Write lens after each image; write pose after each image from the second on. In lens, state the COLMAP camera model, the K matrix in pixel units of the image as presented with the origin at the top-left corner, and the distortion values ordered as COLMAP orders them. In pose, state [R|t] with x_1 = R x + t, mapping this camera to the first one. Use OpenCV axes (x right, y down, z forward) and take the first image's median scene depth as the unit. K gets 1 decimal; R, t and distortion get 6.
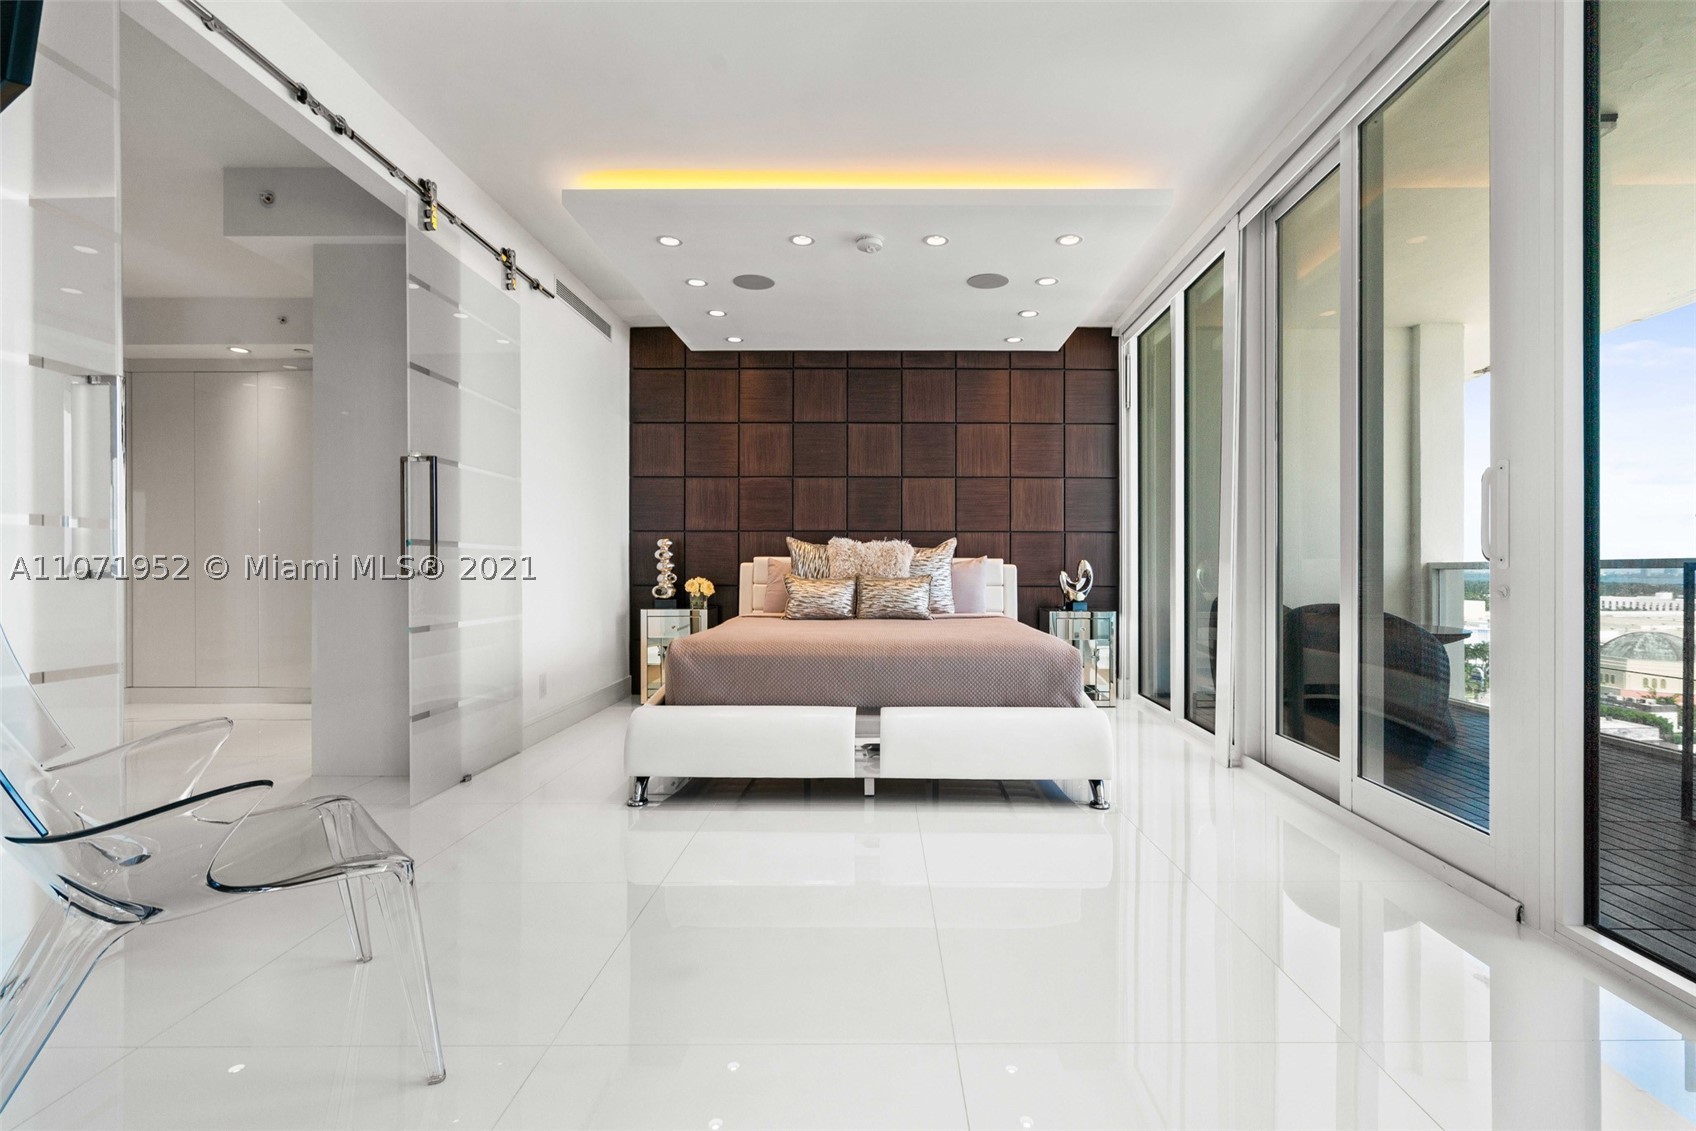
lens RADIAL K [[783.7, 0, 899.6], [0, 783.7, 566.3], [0, 0, 1]] dist [-0.001042, 0.000524]
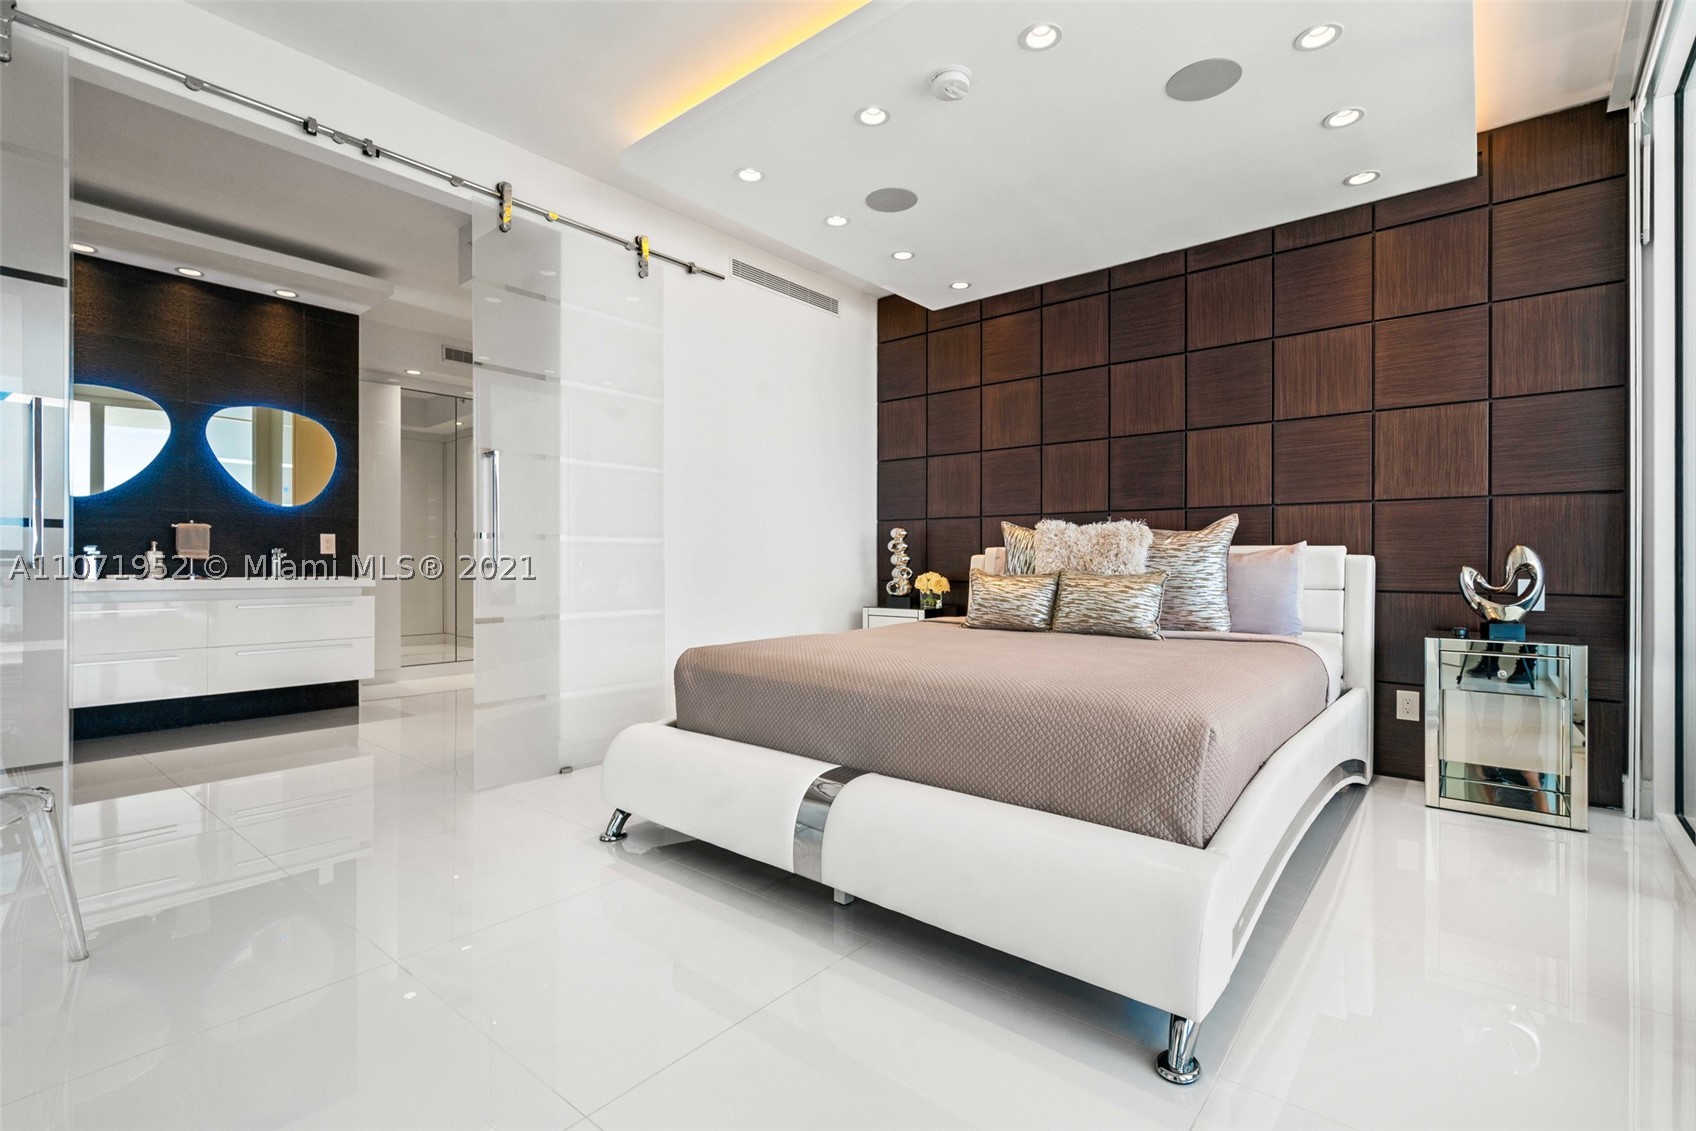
lens RADIAL K [[777.7, 0, 848.0], [0, 777.7, 565.5], [0, 0, 1]] dist [0.000241, 0.000339]
pose [[0.764348, 0.002886, -0.644797, 0.228675], [0.001589, 0.999979, 0.006360, 0.001315], [0.644802, -0.005886, 0.764327, 0.293185]]
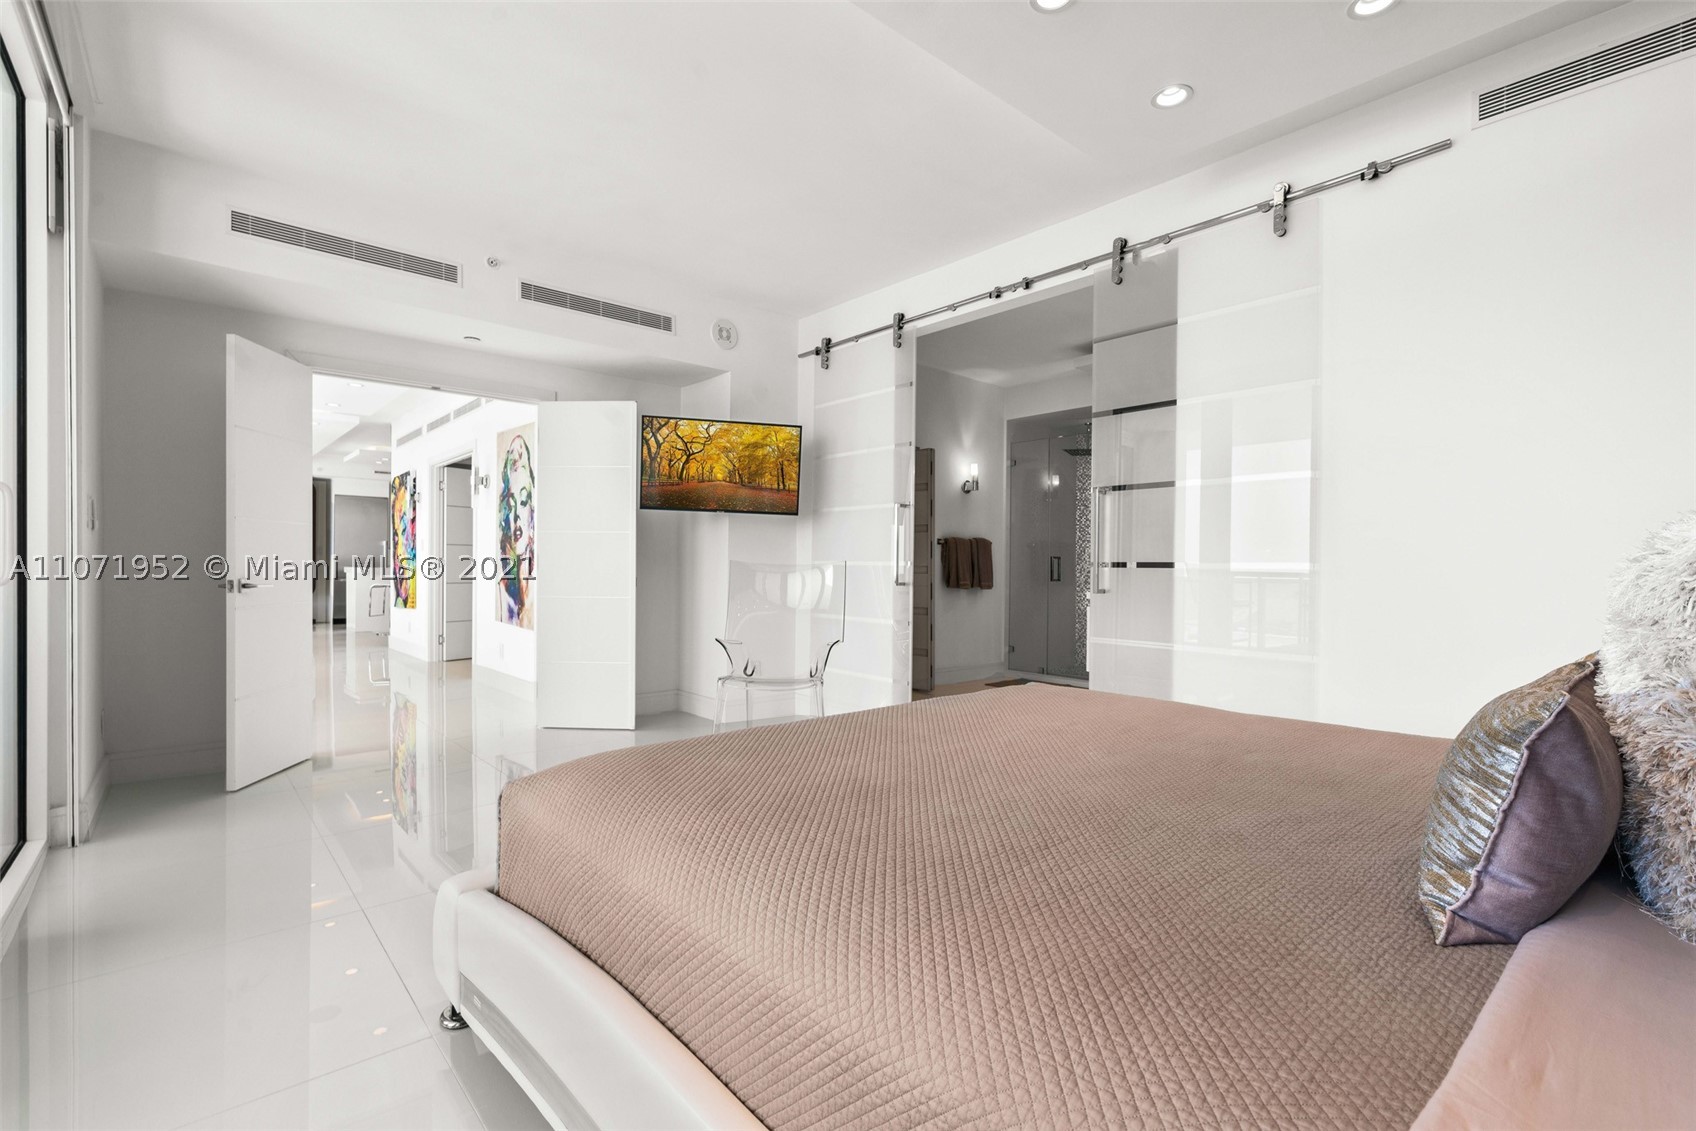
lens RADIAL K [[777.7, 0, 848.0], [0, 777.7, 565.5], [0, 0, 1]] dist [0.000241, 0.000339]
pose [[-0.766213, -0.010202, -0.642505, 0.226337], [-0.009399, 0.999945, -0.004668, -0.012046], [0.642518, 0.002462, -0.766267, 0.917615]]
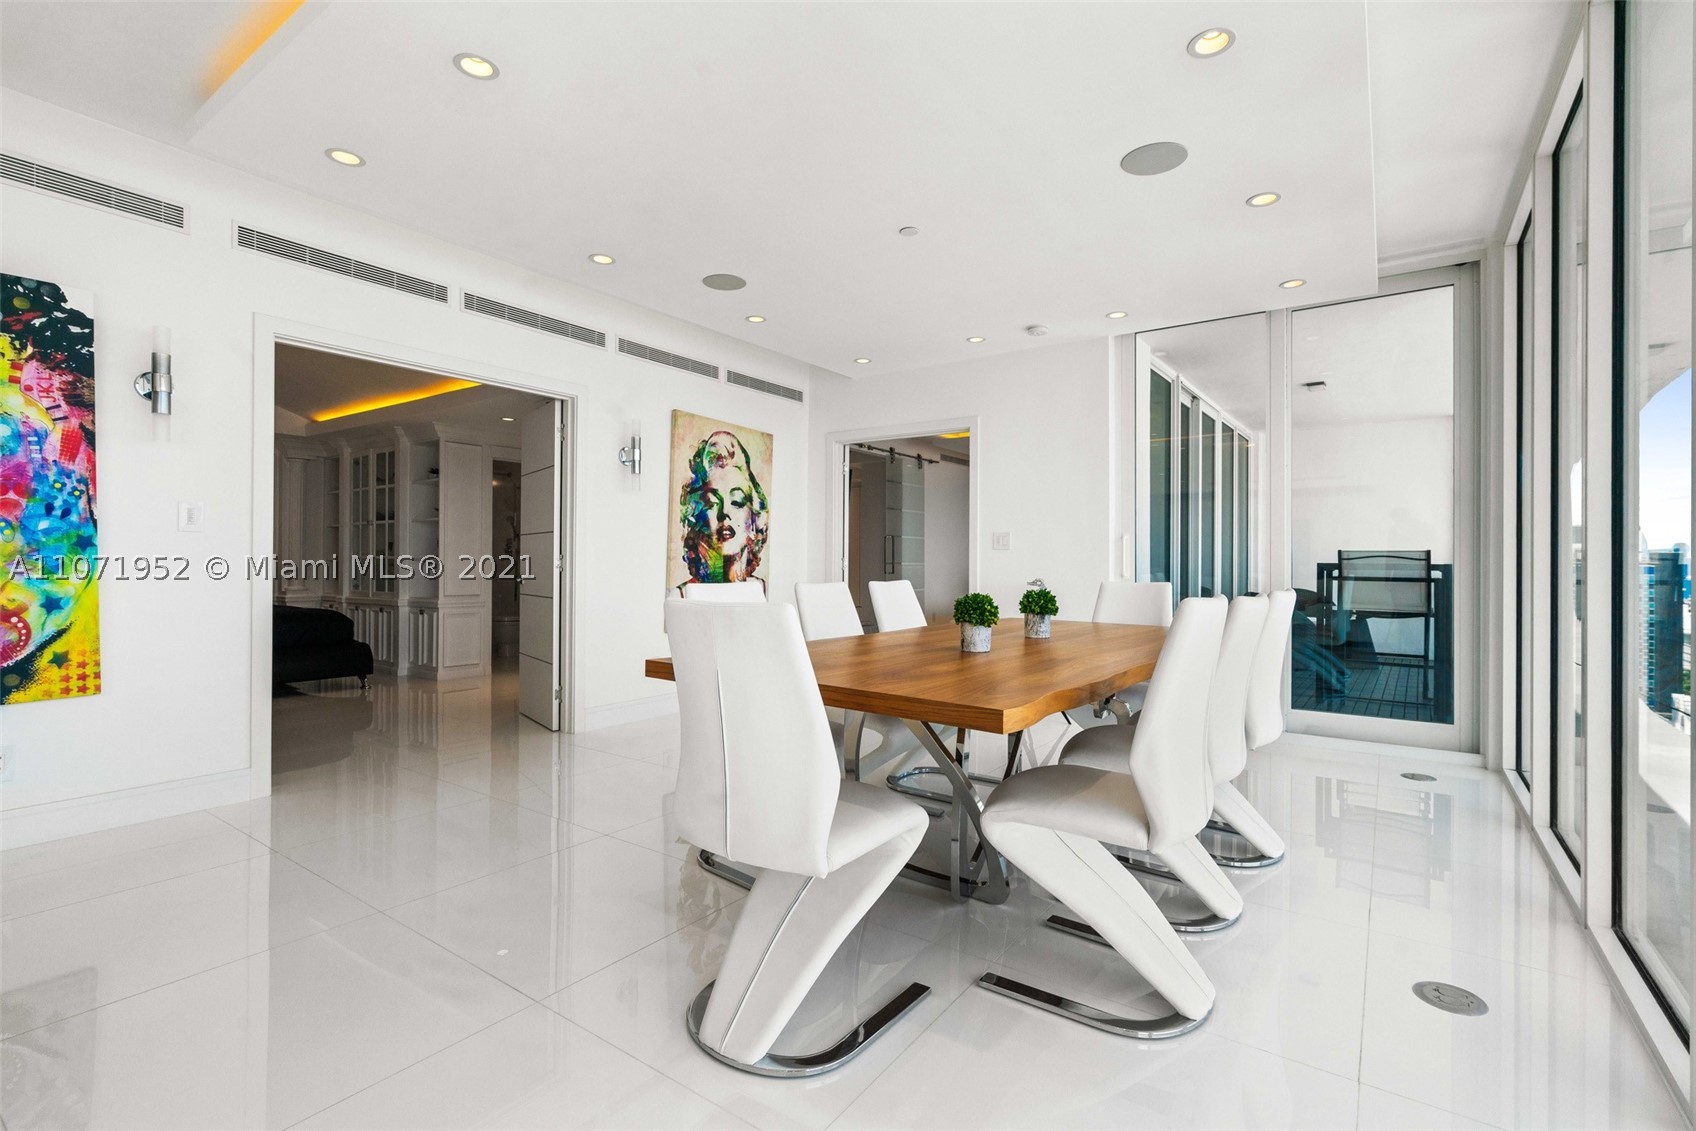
lens RADIAL K [[777.7, 0, 848.0], [0, 777.7, 565.5], [0, 0, 1]] dist [0.000241, 0.000339]
pose [[0.804394, 0.003547, -0.594086, 0.633906], [-0.001757, 0.999992, 0.003591, -0.017458], [0.594094, -0.001845, 0.804393, -0.923546]]
